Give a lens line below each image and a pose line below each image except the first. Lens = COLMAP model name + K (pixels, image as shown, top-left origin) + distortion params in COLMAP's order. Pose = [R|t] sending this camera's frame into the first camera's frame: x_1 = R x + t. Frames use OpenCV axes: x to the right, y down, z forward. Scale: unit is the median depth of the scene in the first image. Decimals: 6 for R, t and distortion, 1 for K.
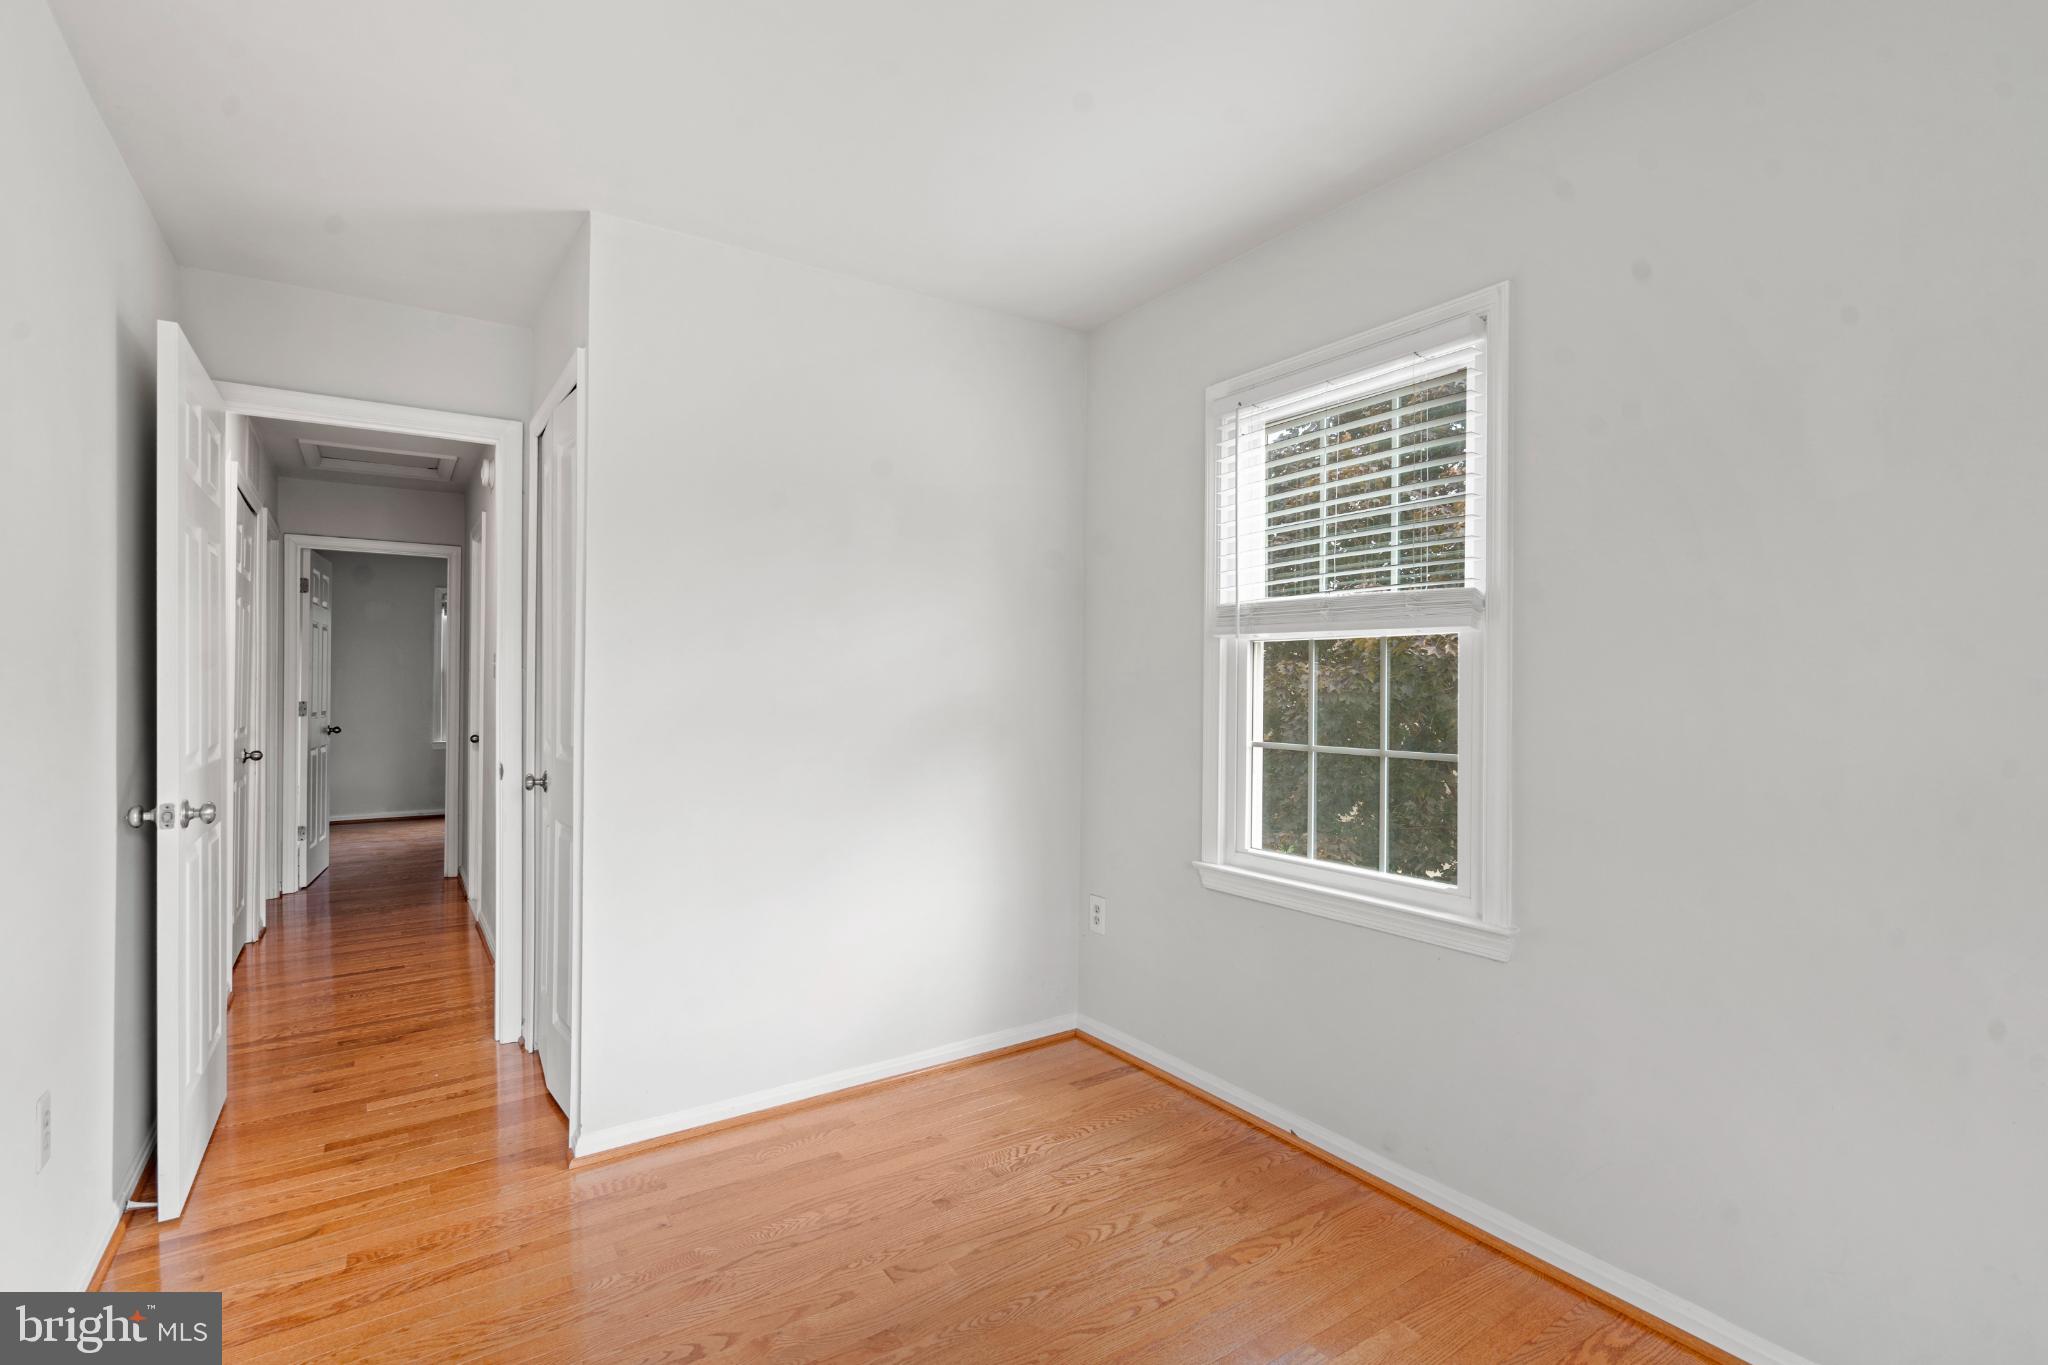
lens RADIAL K [[932.6, 0, 1035.1], [0, 932.6, 681.7], [0, 0, 1]] dist [-0.009816, 0.002477]
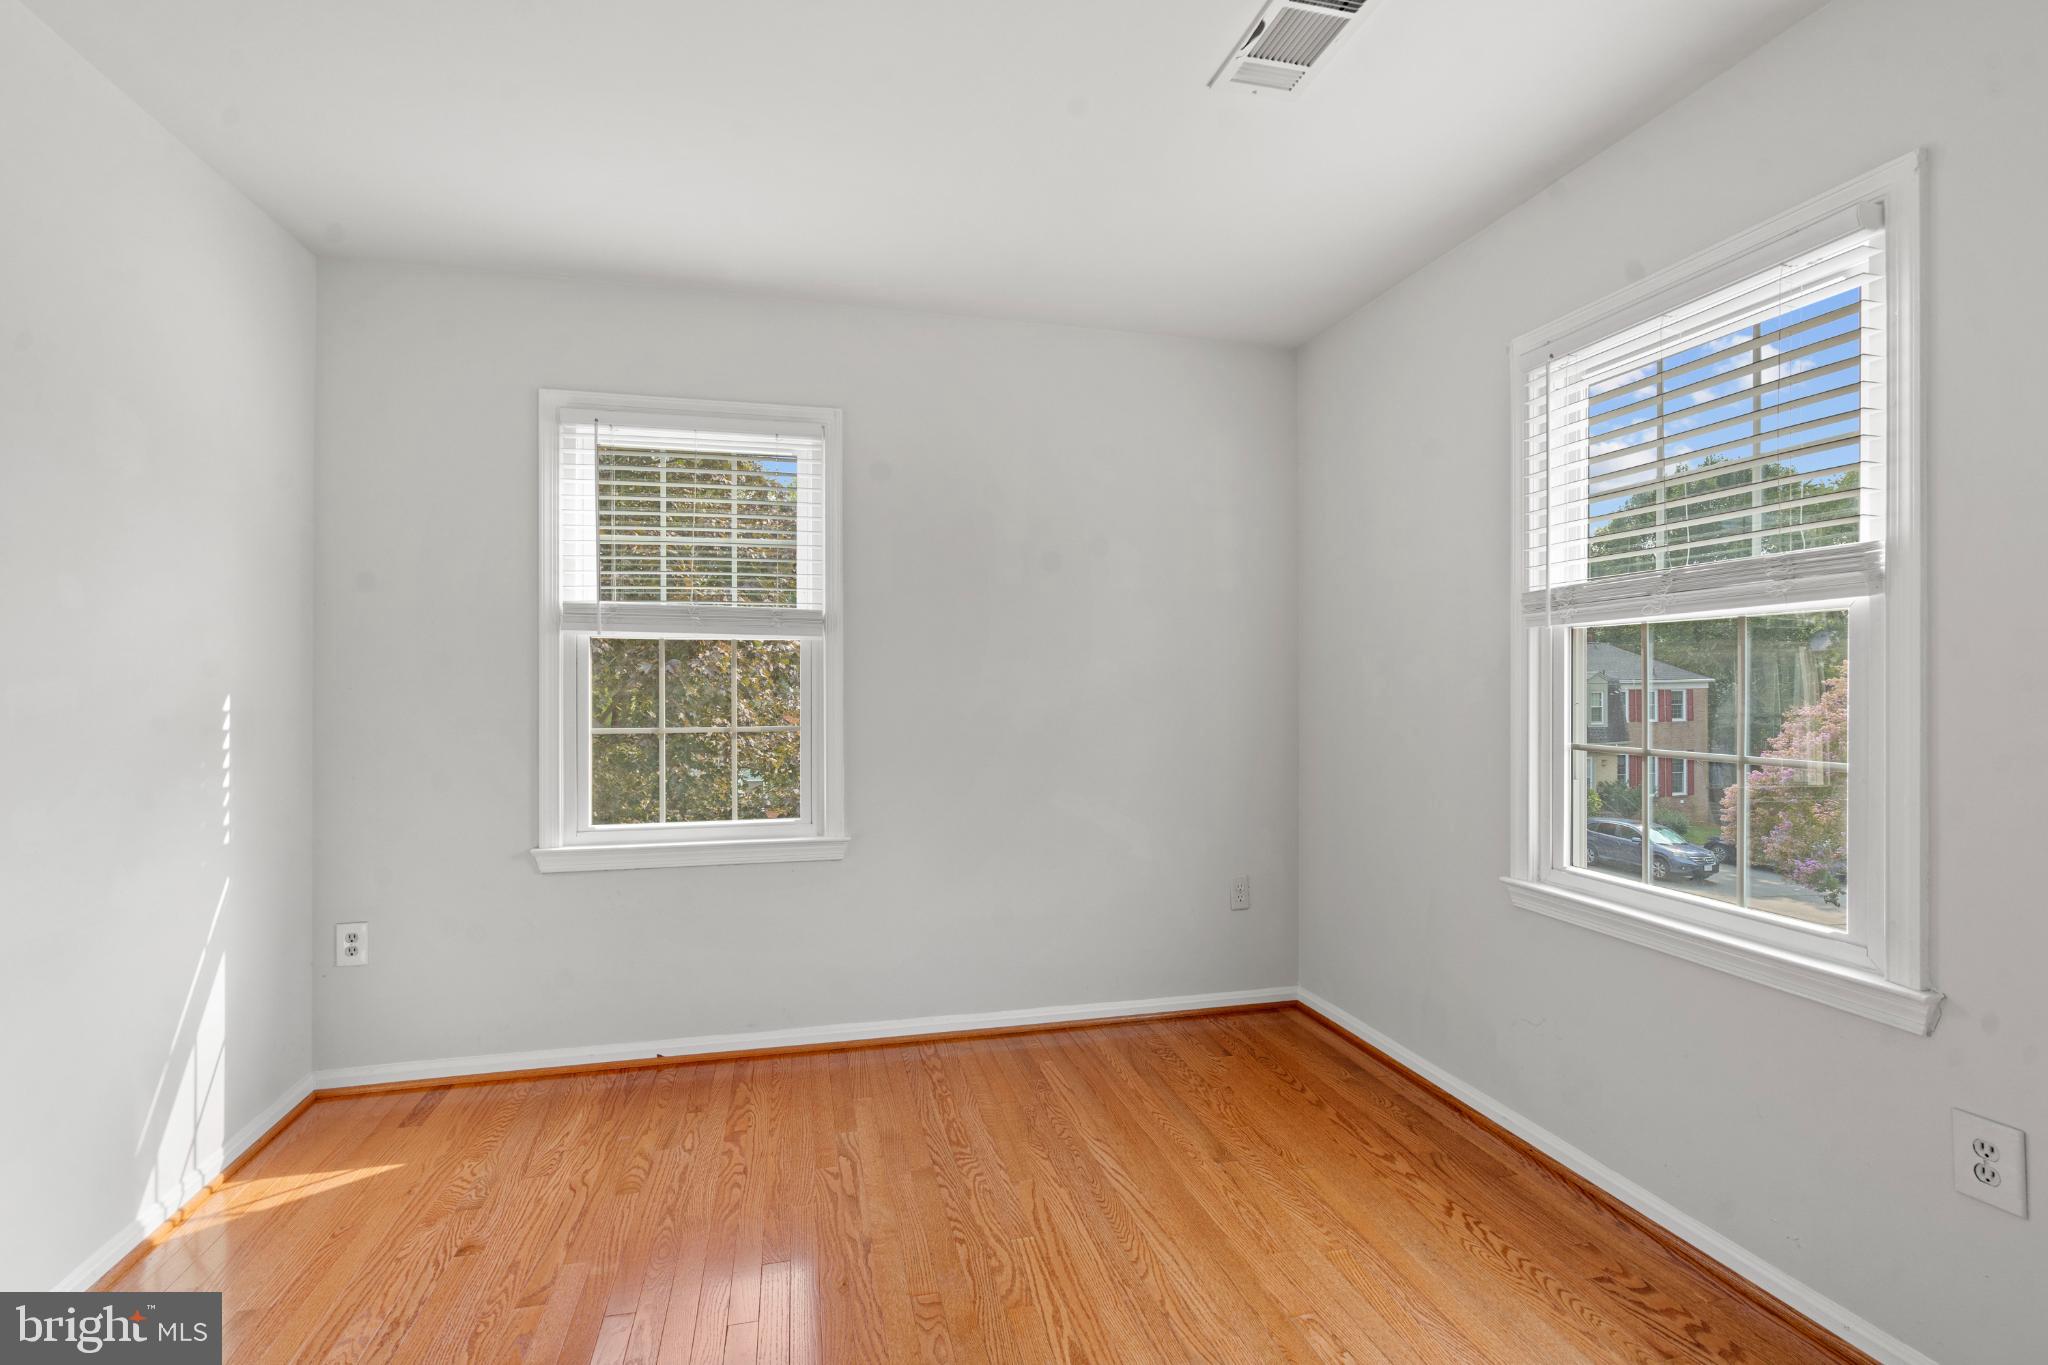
lens RADIAL K [[932.6, 0, 996.3], [0, 932.6, 681.9], [0, 0, 1]] dist [-0.009816, 0.002477]
pose [[0.353504, 0.001776, 0.935431, -0.684516], [-0.001087, 0.999998, -0.001487, 0.010516], [-0.935433, -0.000491, 0.353505, 0.183828]]
